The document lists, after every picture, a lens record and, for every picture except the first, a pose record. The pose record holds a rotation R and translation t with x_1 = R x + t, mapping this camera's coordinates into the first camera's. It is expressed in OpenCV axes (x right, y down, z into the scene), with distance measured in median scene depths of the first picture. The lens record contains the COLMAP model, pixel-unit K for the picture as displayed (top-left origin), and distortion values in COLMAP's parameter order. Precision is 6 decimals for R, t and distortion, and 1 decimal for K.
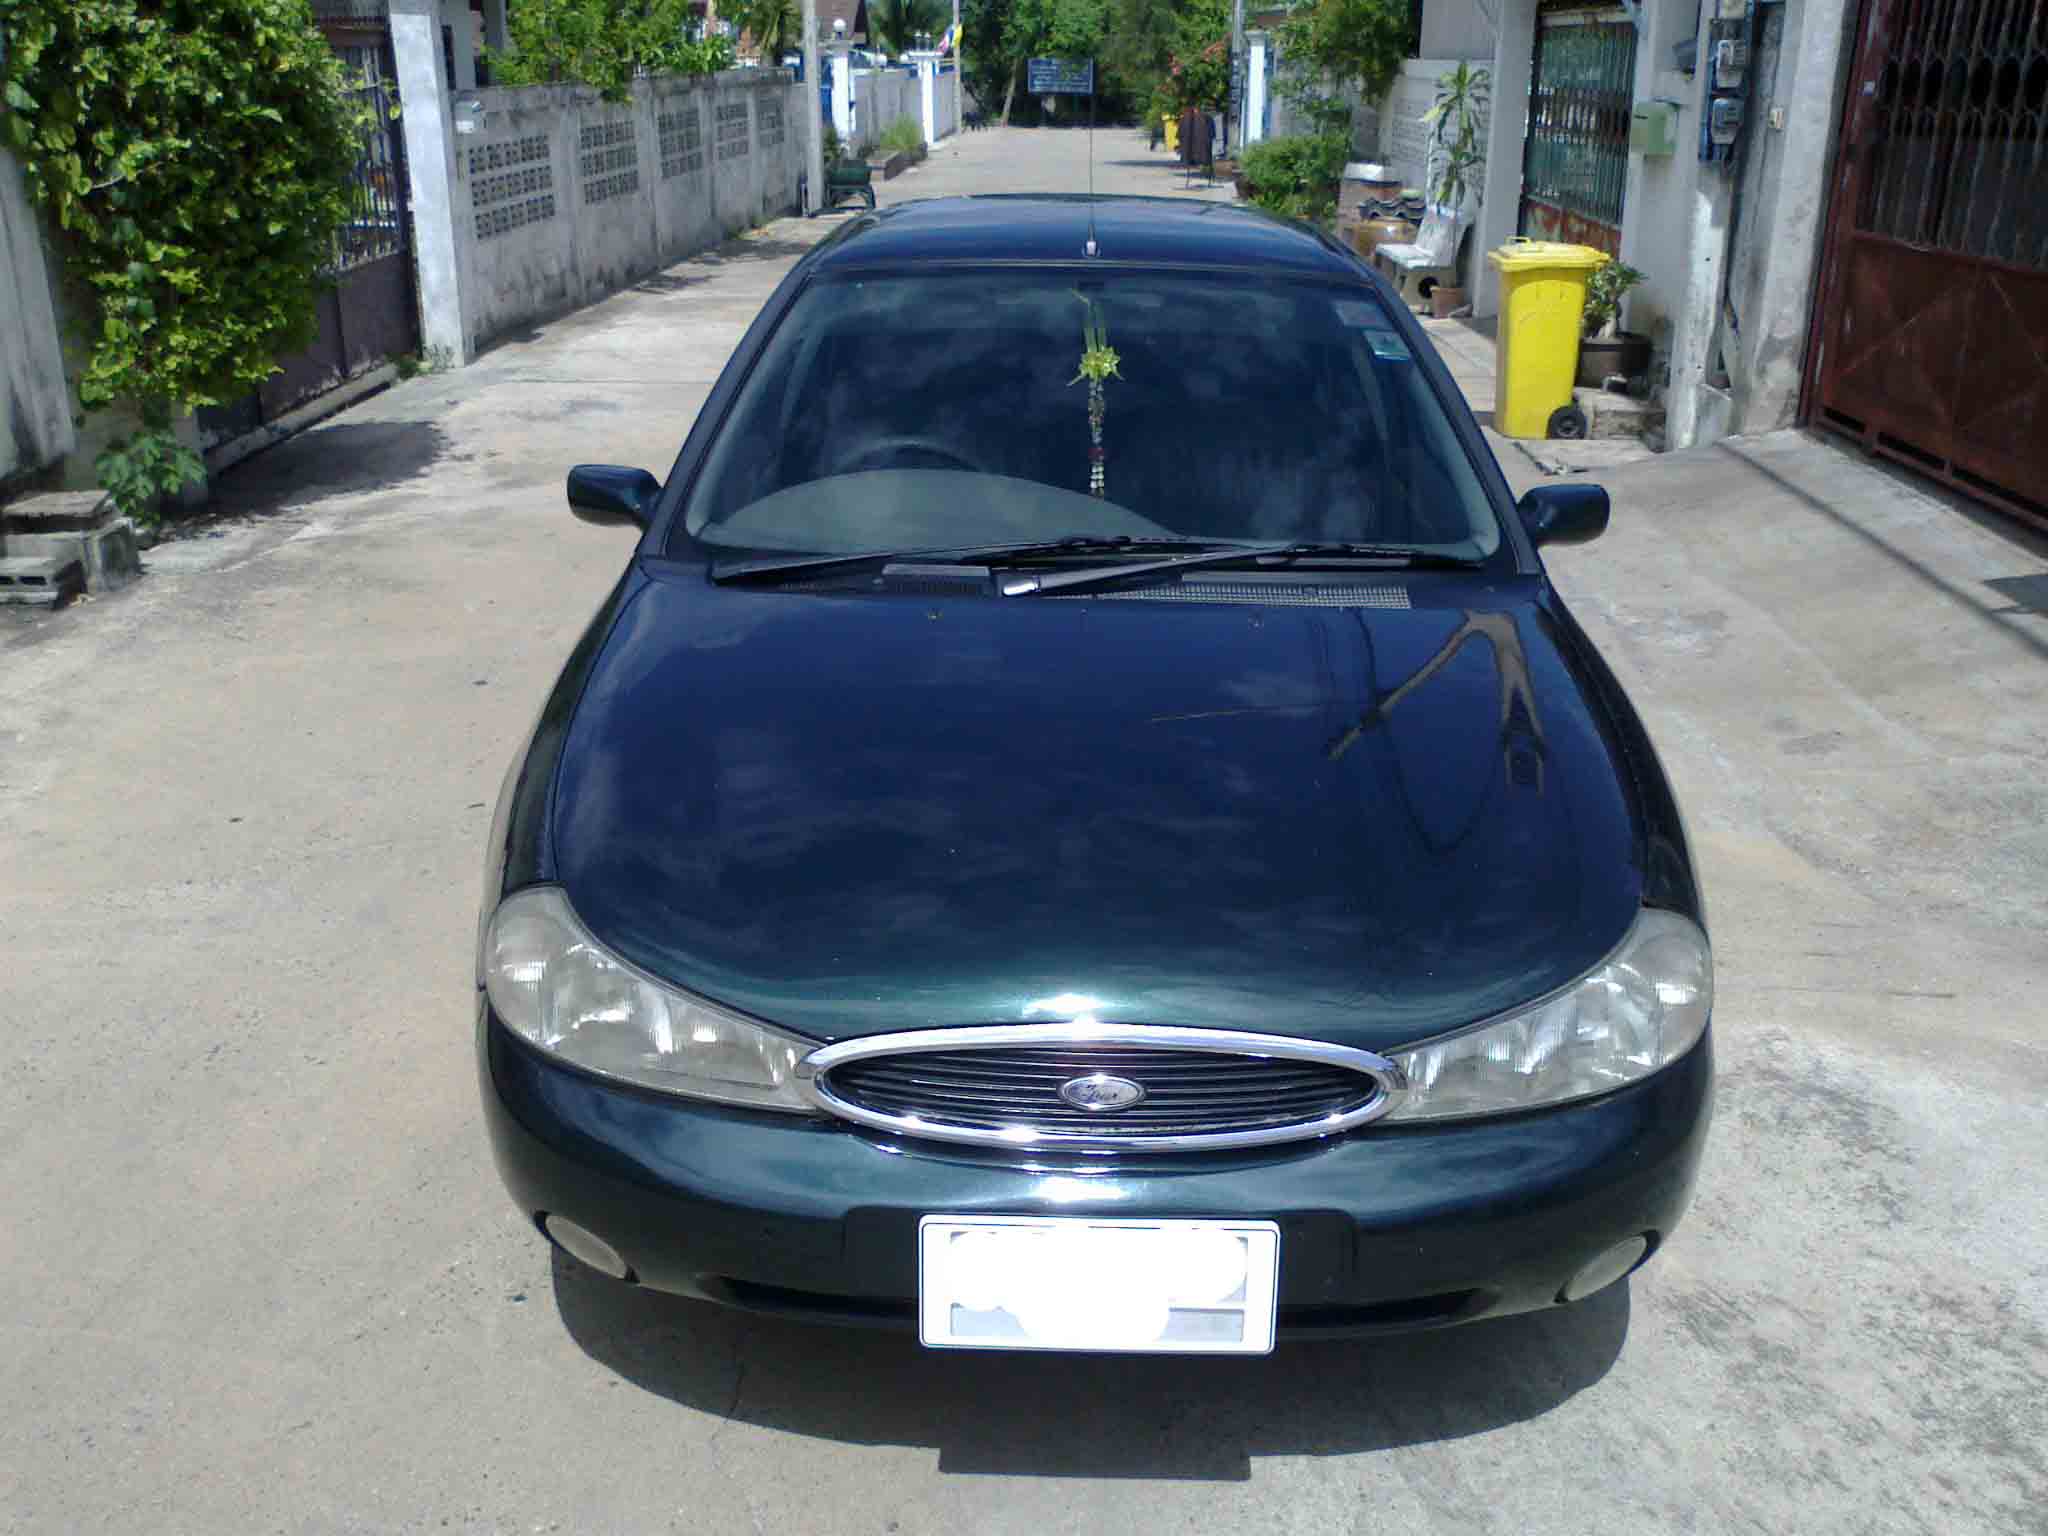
lens RADIAL K [[1942.3, 0, 1024.0], [0, 1942.3, 768.0], [0, 0, 1]] dist [-0.135694, 0.217790]
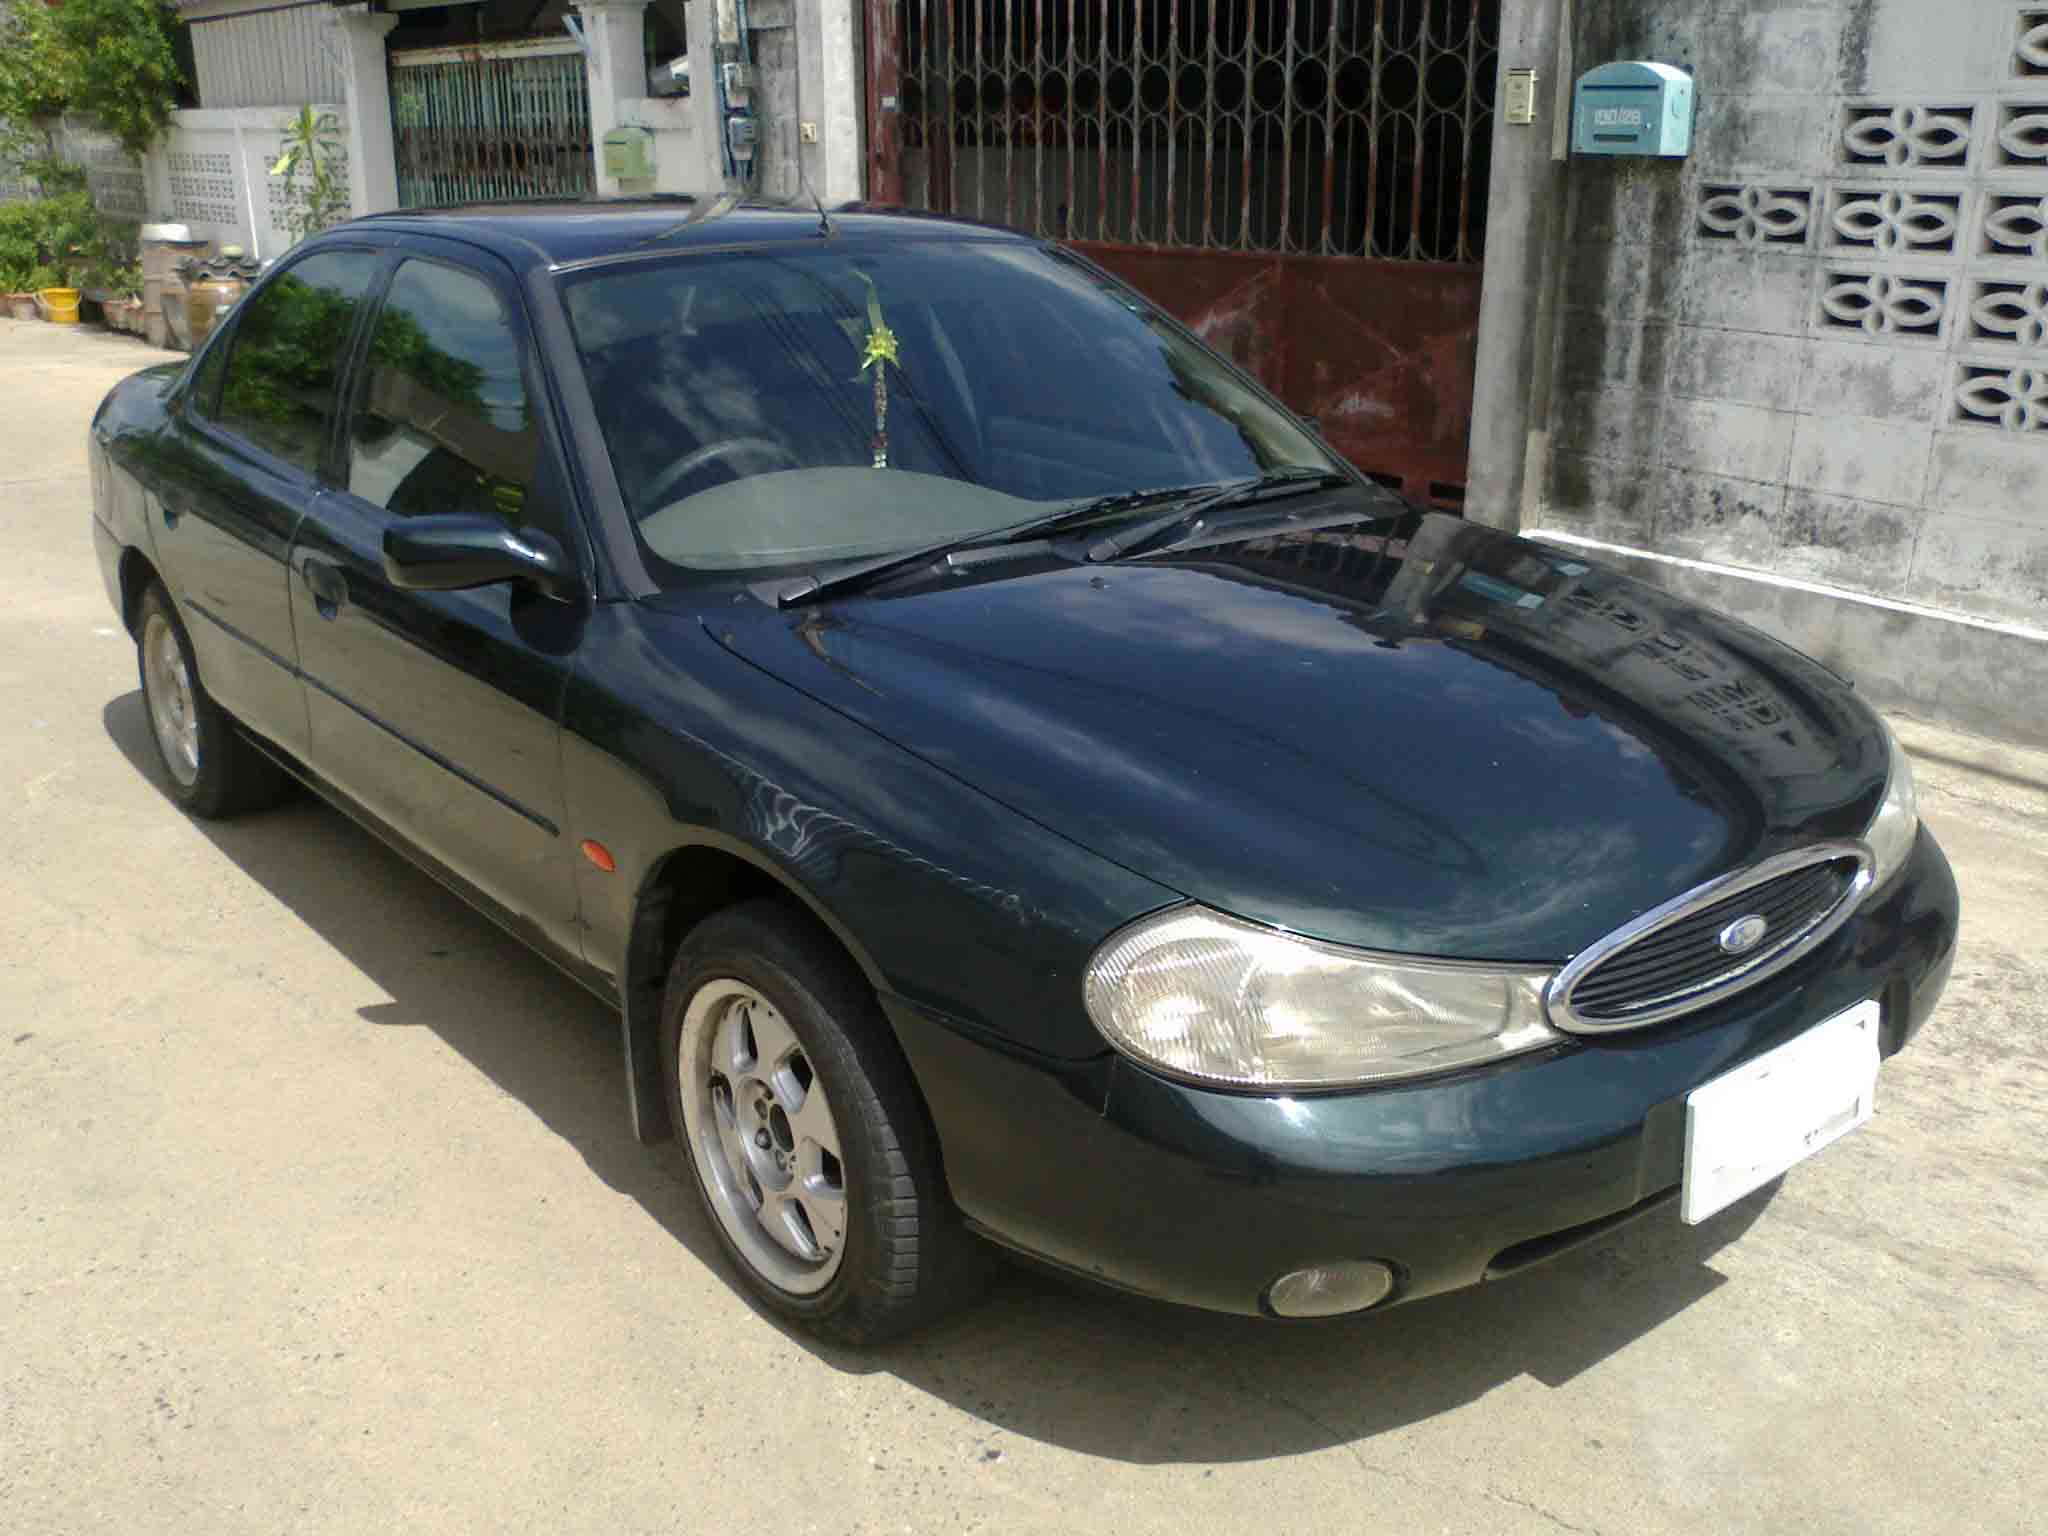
lens RADIAL K [[1942.3, 0, 1024.0], [0, 1942.3, 768.0], [0, 0, 1]] dist [-0.135694, 0.217790]
pose [[0.773485, -0.213097, 0.596918, -0.160768], [0.231110, 0.971770, 0.047446, -0.011486], [-0.590177, 0.101255, 0.800898, 0.069366]]
